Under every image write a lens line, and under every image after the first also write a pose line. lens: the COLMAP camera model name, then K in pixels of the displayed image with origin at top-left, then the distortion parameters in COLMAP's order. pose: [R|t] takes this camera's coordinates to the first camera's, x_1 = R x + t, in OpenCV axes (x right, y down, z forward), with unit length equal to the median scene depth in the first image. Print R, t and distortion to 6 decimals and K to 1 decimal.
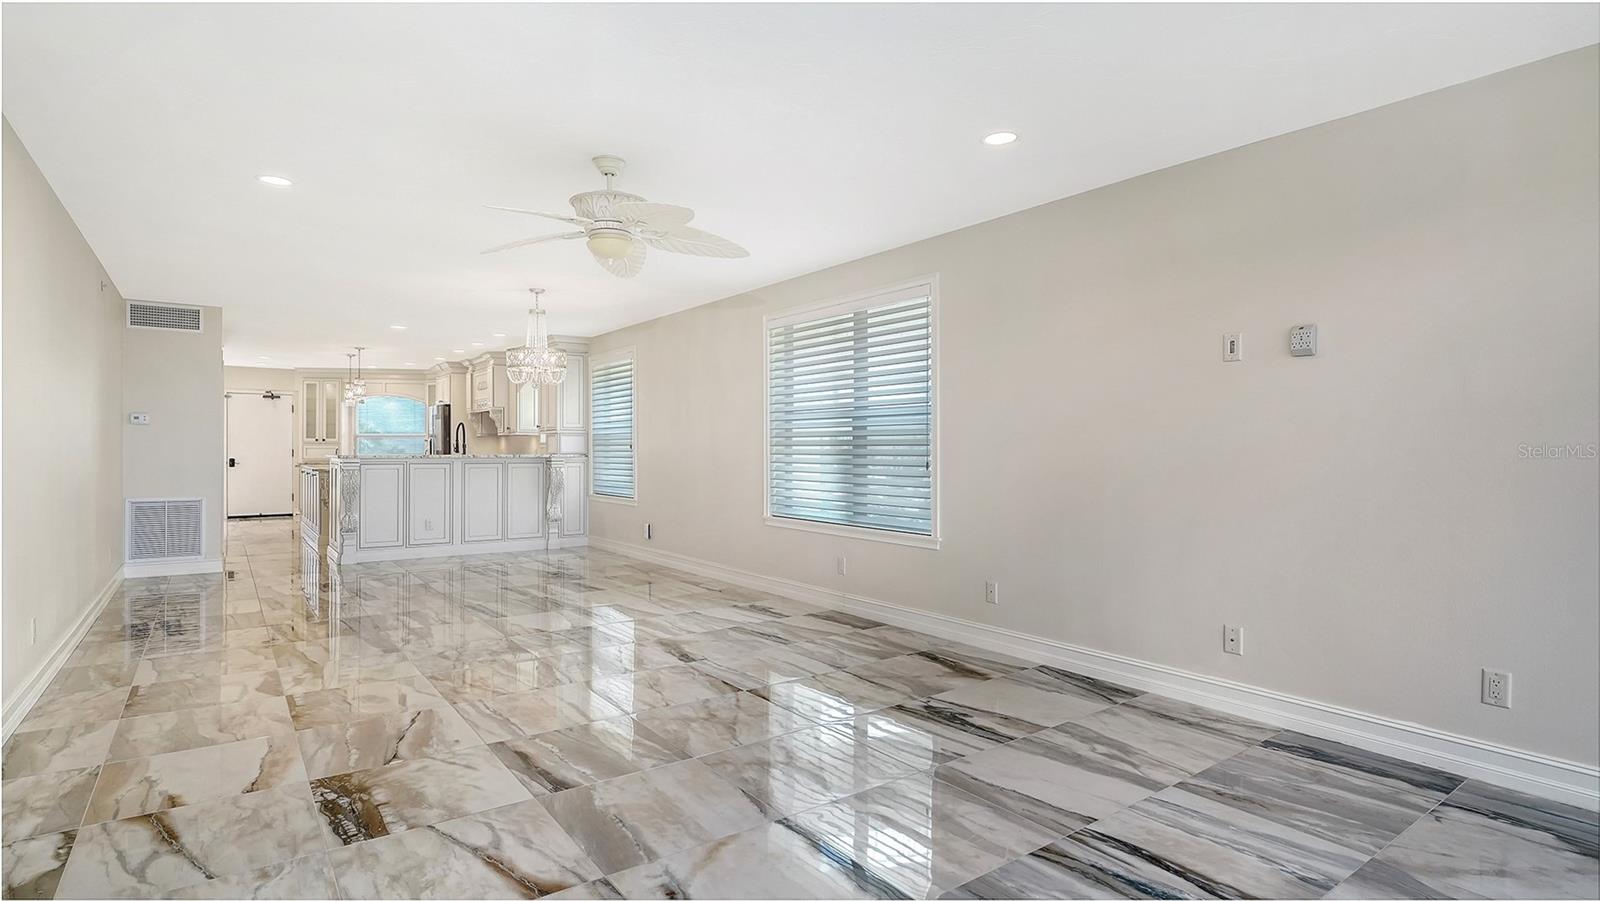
lens RADIAL K [[768.2, 0, 814.8], [0, 768.2, 457.6], [0, 0, 1]] dist [-0.004007, -0.000289]
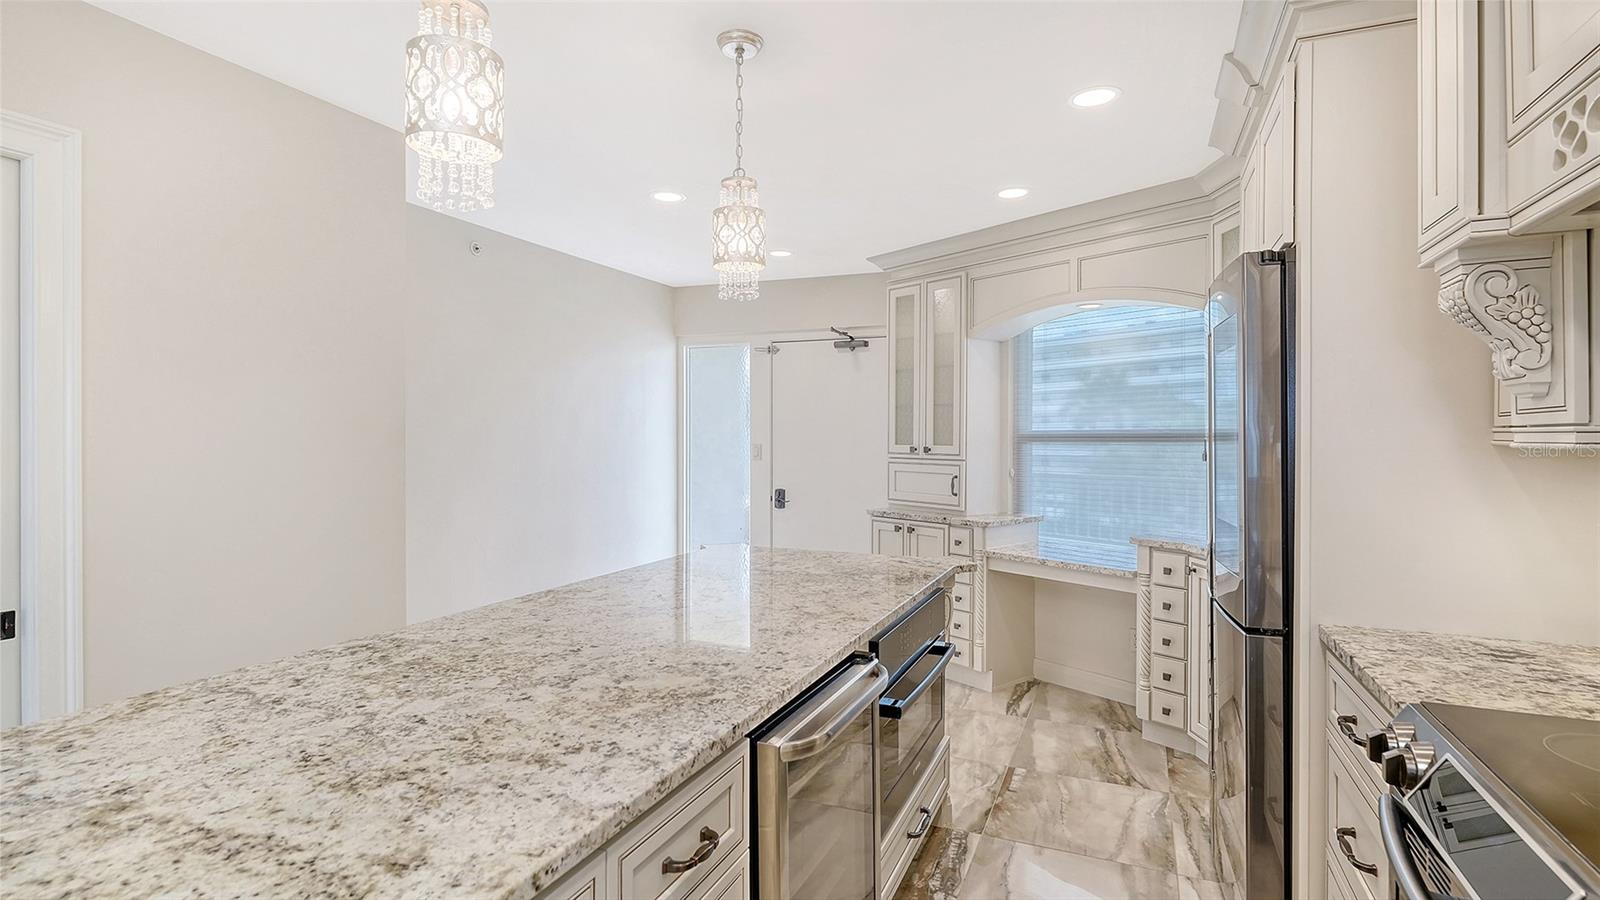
lens RADIAL K [[768.2, 0, 801.6], [0, 768.2, 440.9], [0, 0, 1]] dist [-0.004007, -0.000289]
pose [[0.484397, 0.001035, -0.874848, -0.397079], [-0.010961, 0.999928, -0.004885, -0.027289], [0.874780, 0.011955, 0.484374, 0.859671]]
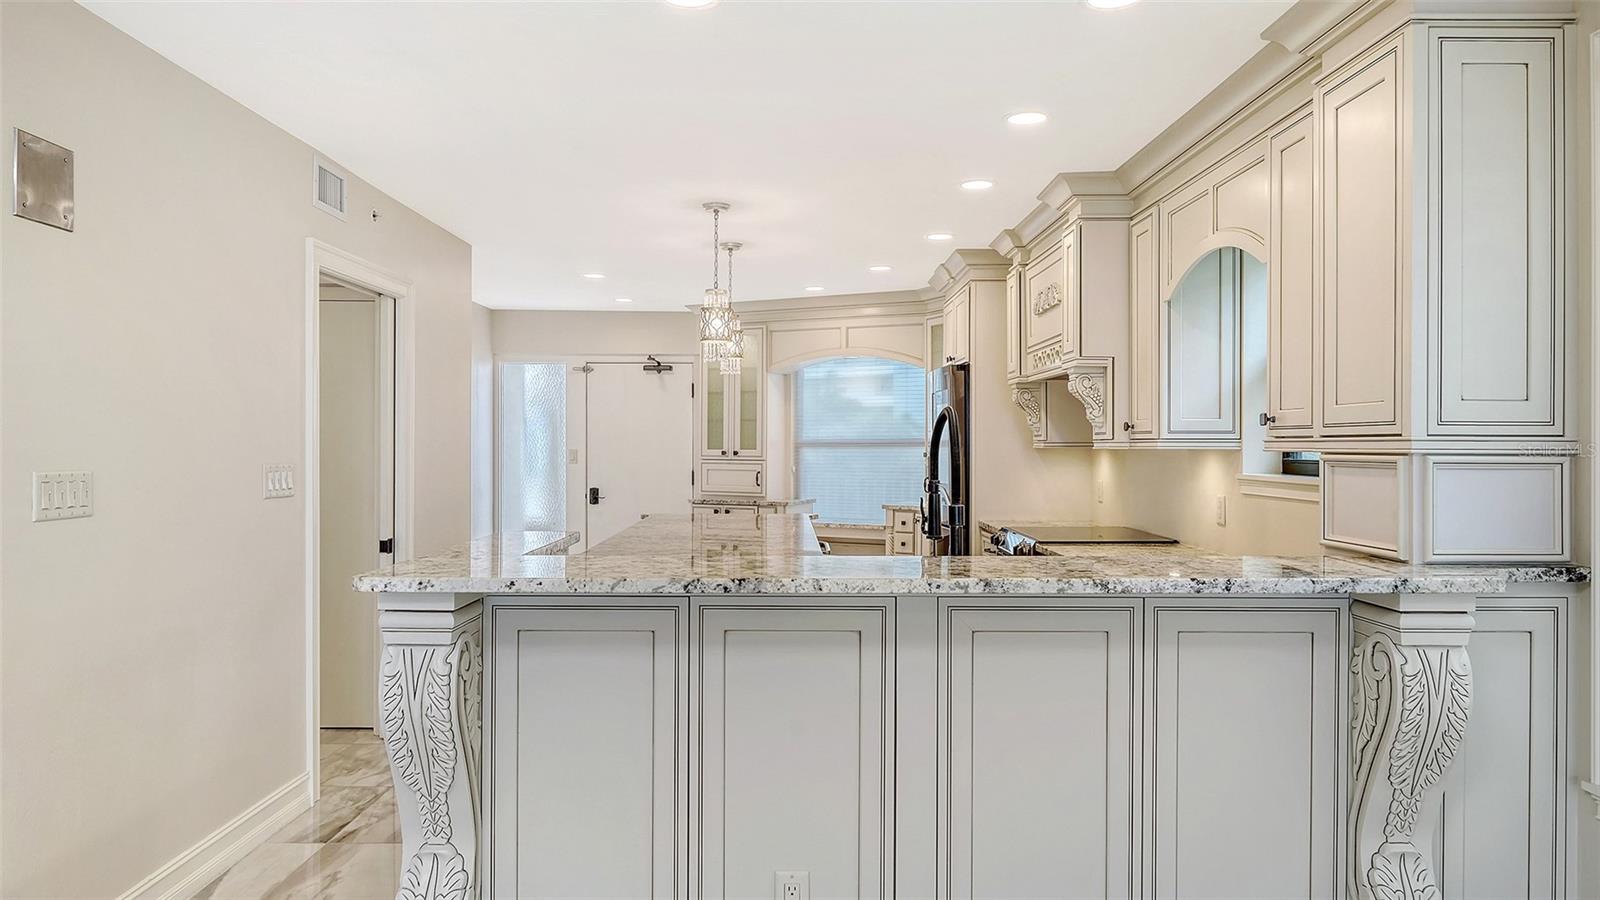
lens RADIAL K [[1090.4, 0, 796.7], [0, 1090.4, 447.4], [0, 0, 1]] dist [-0.008589, -0.001894]
pose [[0.802775, -0.000845, -0.596282, -0.226086], [-0.004594, 0.999961, -0.007602, -0.023690], [0.596265, 0.008842, 0.802739, 0.526894]]
